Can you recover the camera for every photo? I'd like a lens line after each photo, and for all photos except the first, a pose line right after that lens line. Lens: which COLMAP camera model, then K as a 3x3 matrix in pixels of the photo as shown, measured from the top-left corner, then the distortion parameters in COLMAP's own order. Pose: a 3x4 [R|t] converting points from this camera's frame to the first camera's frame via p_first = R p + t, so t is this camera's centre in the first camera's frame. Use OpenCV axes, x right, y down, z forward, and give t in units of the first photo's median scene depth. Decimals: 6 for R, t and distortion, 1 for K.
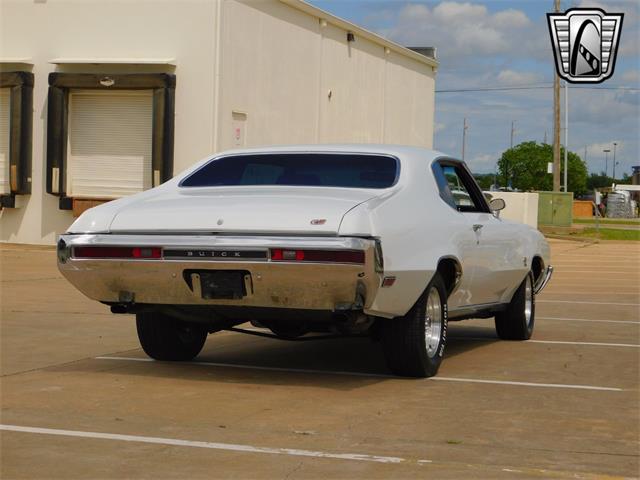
lens RADIAL K [[1436.4, 0, 320.0], [0, 1436.4, 240.0], [0, 0, 1]] dist [0.034428, -0.183352]
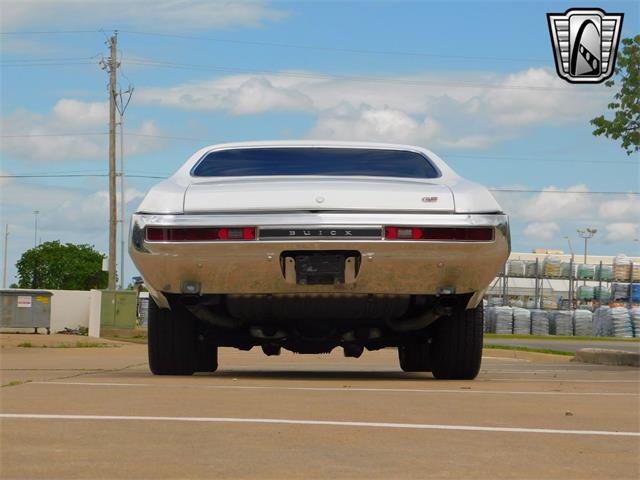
lens RADIAL K [[1638.3, 0, 320.0], [0, 1638.3, 240.0], [0, 0, 1]] dist [-0.013015, -0.027402]
pose [[0.934559, 0.013536, 0.355550, -0.439853], [0.015522, 0.996774, -0.078748, 0.095183], [-0.355469, 0.079114, 0.931334, 0.024330]]
